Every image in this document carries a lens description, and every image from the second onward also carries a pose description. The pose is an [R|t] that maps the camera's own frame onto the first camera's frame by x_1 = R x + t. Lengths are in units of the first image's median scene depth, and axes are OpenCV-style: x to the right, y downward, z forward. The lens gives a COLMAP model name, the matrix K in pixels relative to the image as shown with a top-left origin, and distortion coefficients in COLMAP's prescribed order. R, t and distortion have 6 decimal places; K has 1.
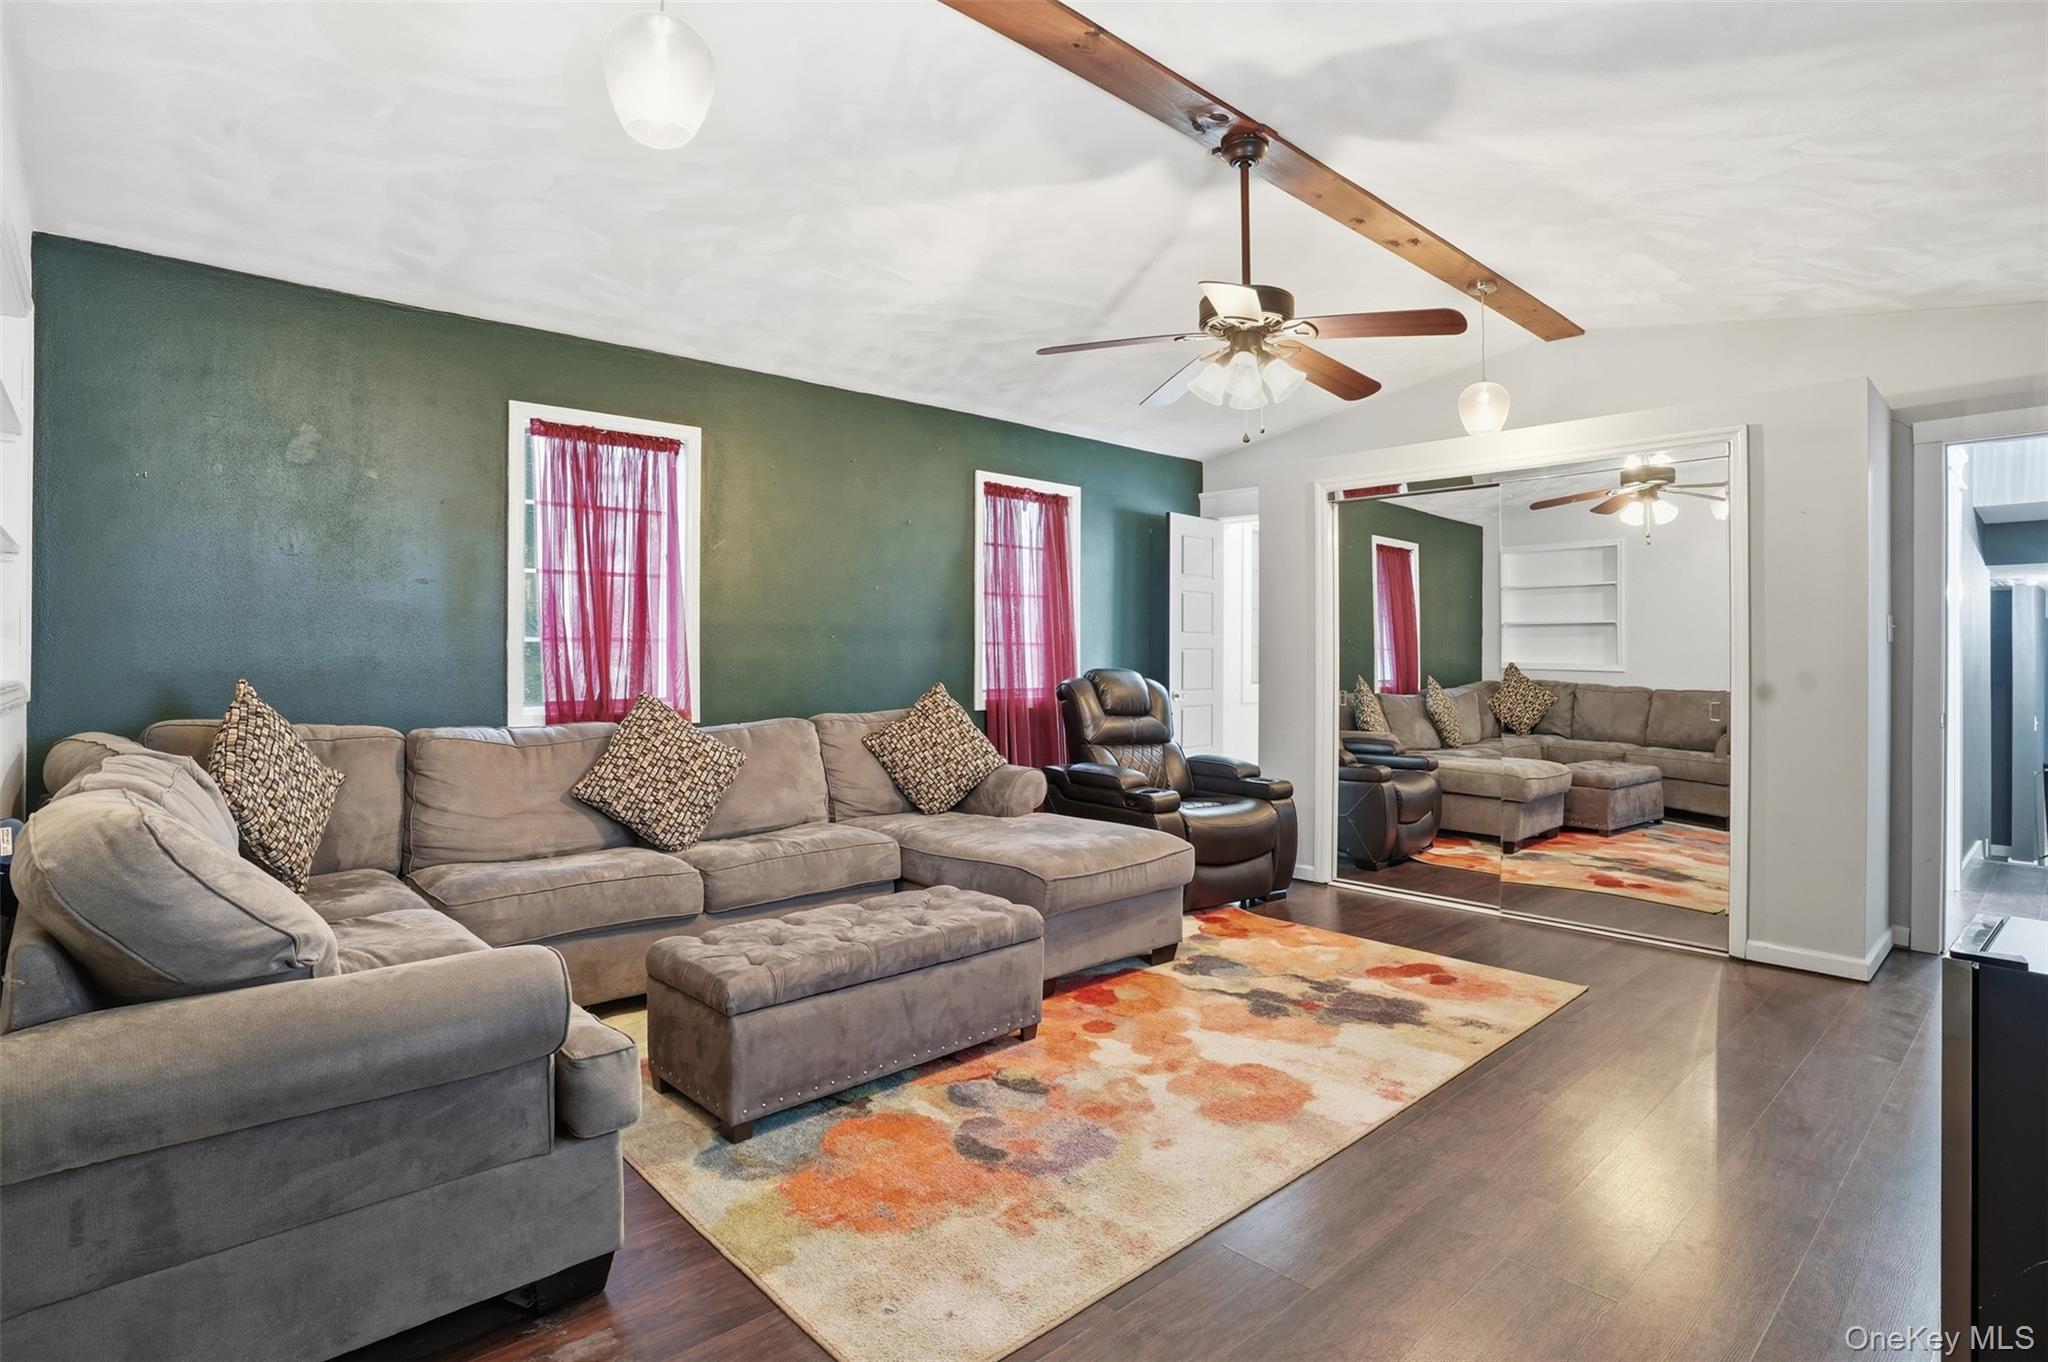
lens RADIAL K [[996.3, 0, 1021.7], [0, 996.3, 676.2], [0, 0, 1]] dist [-0.050129, -0.000210]
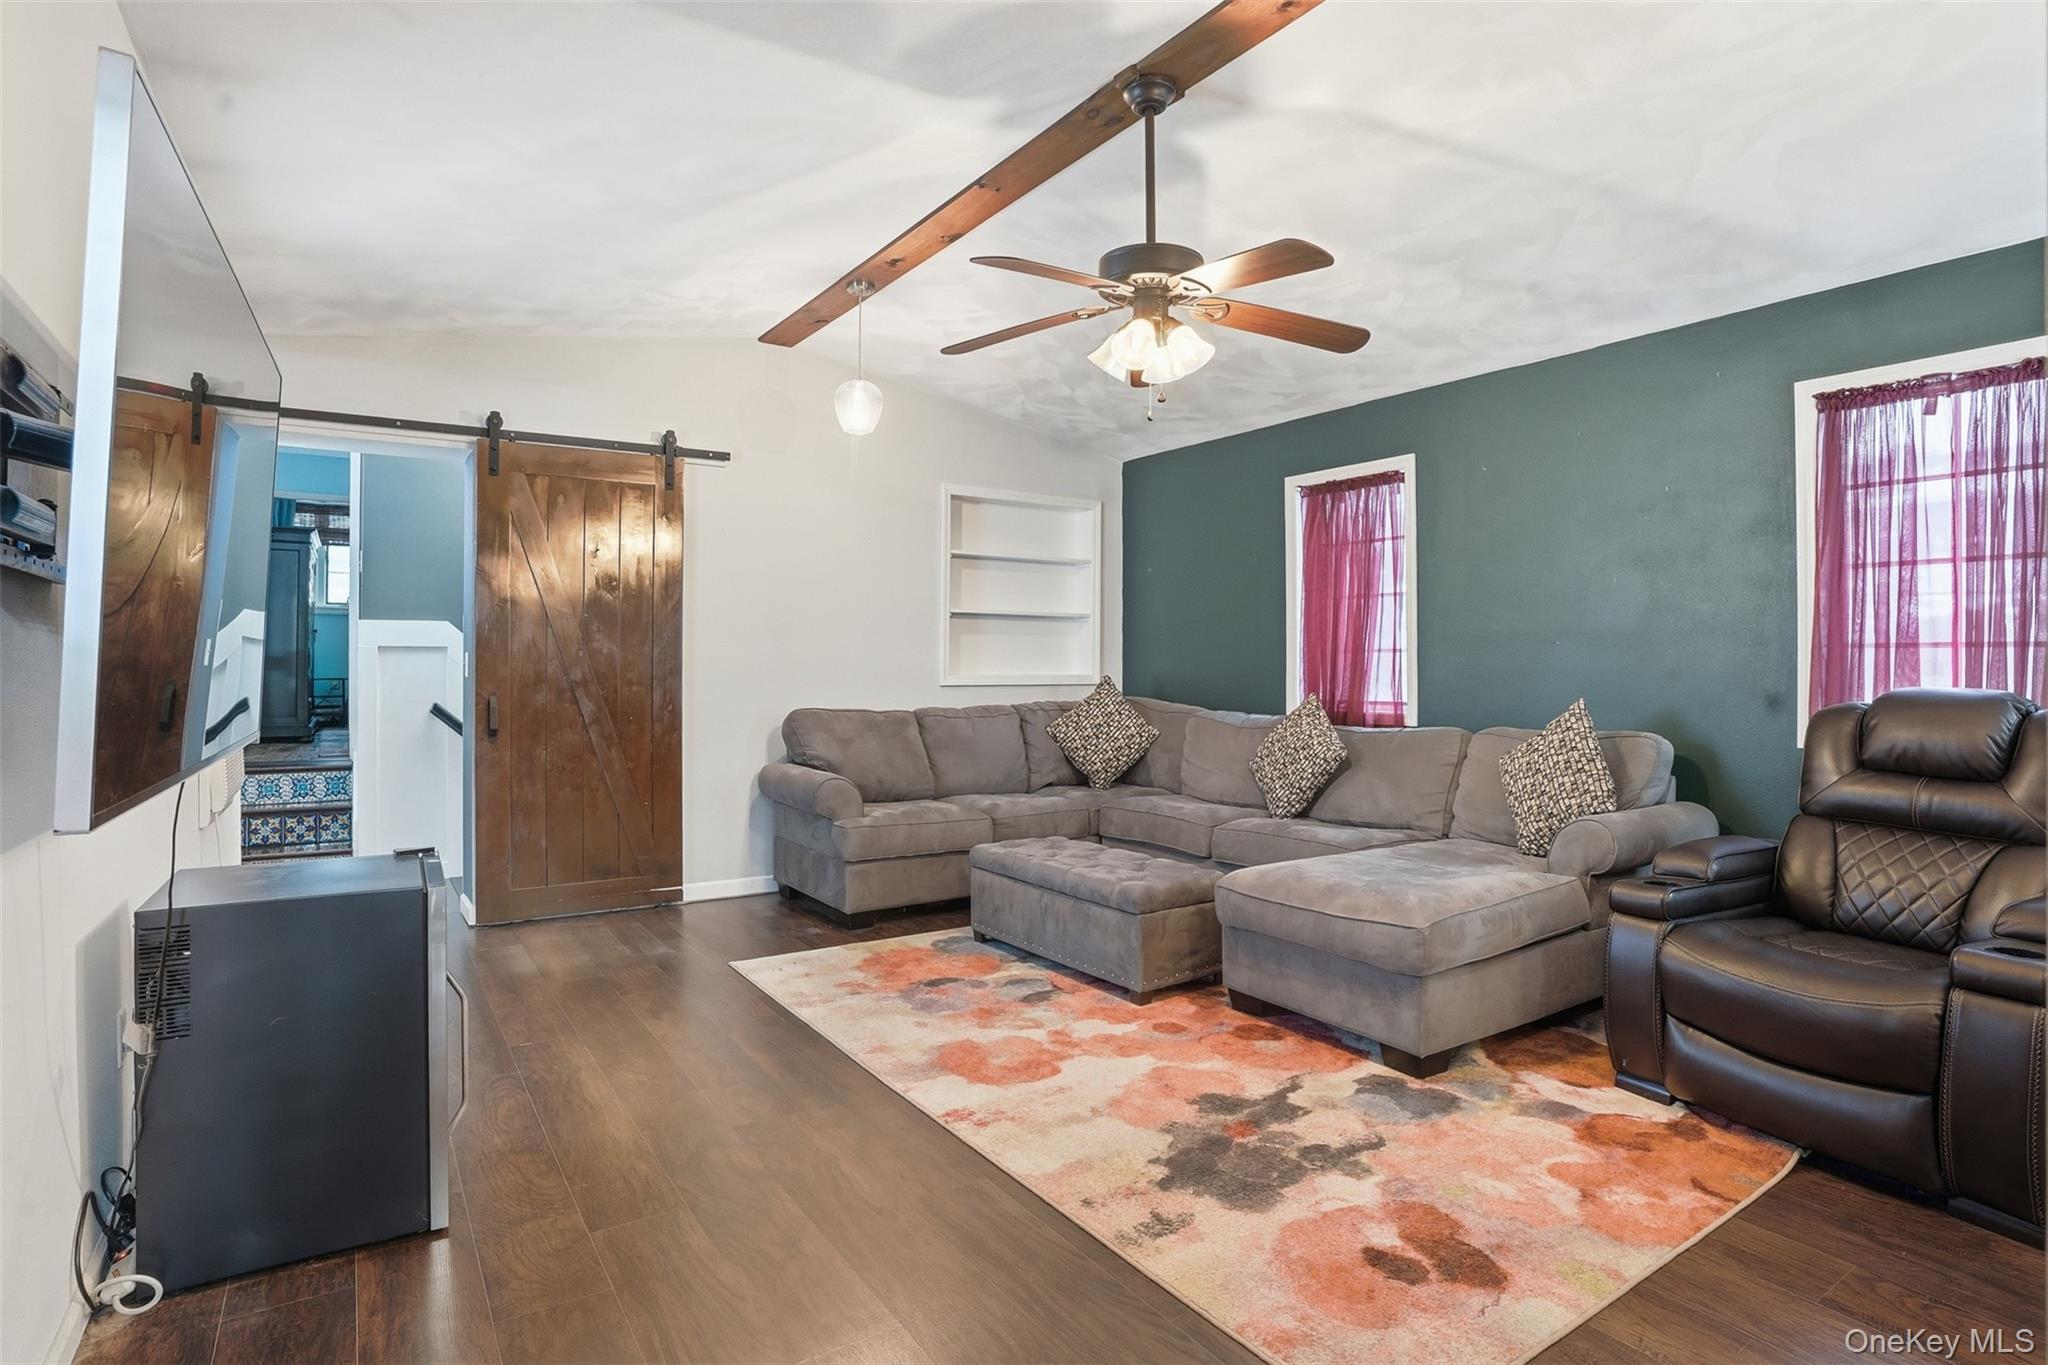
lens RADIAL K [[1000.7, 0, 1022.2], [0, 1000.7, 676.6], [0, 0, 1]] dist [-0.025202, 0.000925]
pose [[-0.124215, 0.005965, -0.992237, 1.141482], [-0.016791, 0.999826, 0.008113, -0.010563], [0.992113, 0.017669, -0.124093, 1.003141]]
